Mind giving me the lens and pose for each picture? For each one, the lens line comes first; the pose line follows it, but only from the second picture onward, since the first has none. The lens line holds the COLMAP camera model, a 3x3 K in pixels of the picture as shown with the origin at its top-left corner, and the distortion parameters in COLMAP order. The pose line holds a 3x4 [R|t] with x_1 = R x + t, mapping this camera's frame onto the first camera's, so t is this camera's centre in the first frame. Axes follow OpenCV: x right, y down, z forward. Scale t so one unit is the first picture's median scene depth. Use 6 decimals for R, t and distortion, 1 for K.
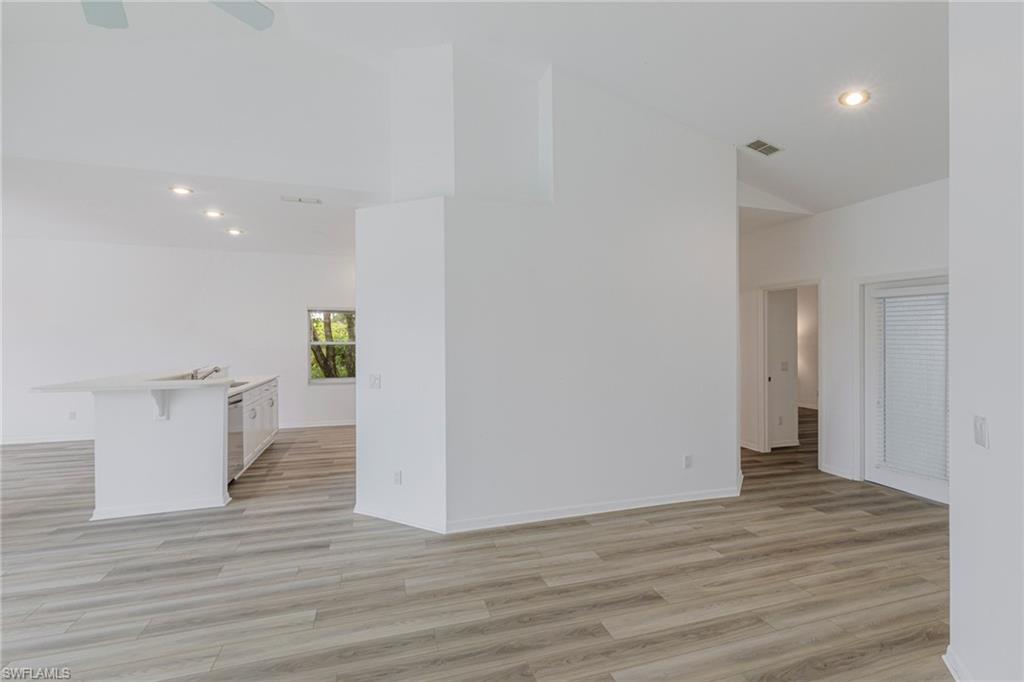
lens RADIAL K [[477.2, 0, 514.9], [0, 477.2, 341.0], [0, 0, 1]] dist [0.008497, 0.002510]
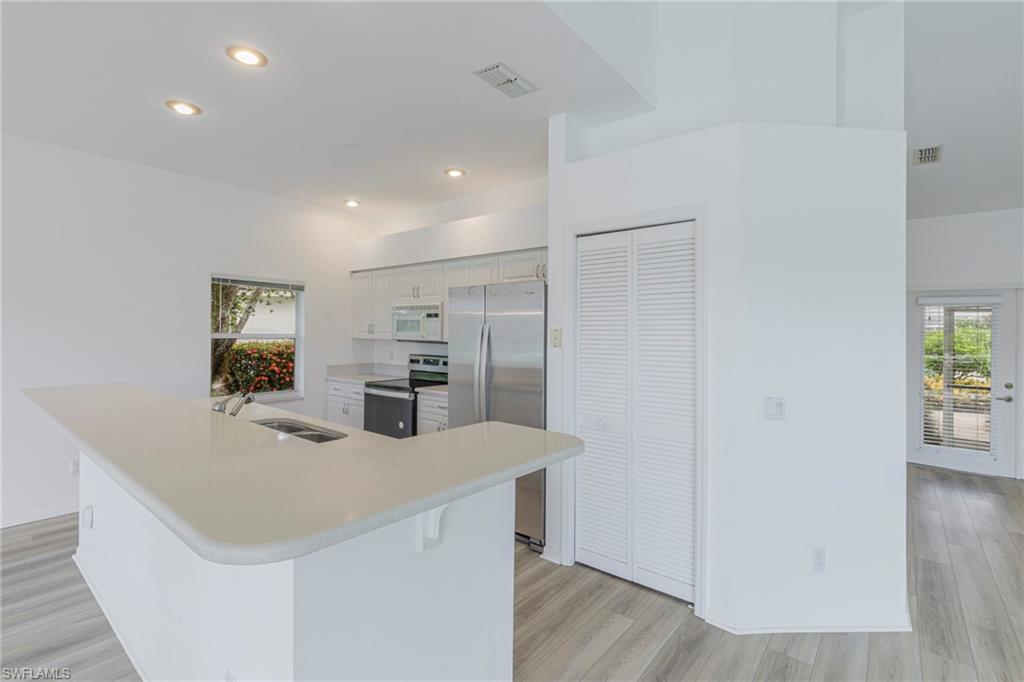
lens RADIAL K [[477.2, 0, 487.0], [0, 477.2, 332.0], [0, 0, 1]] dist [0.008497, 0.002510]
pose [[0.844157, 0.015518, 0.535871, -1.047239], [-0.020809, 0.999776, 0.003829, -0.005150], [-0.535691, -0.014384, 0.844291, 0.779614]]
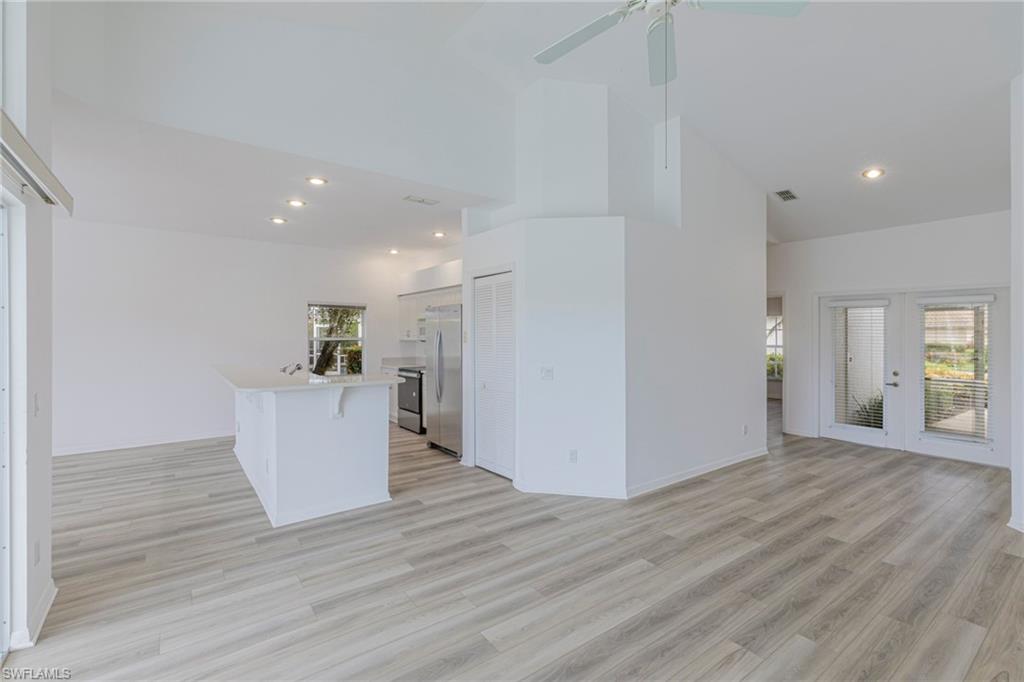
lens RADIAL K [[477.2, 0, 507.7], [0, 477.2, 326.5], [0, 0, 1]] dist [0.008497, 0.002510]
pose [[0.944194, 0.011619, 0.329184, -0.847887], [-0.007285, 0.999870, -0.014396, -0.005573], [-0.329308, 0.011195, 0.944156, -0.028336]]
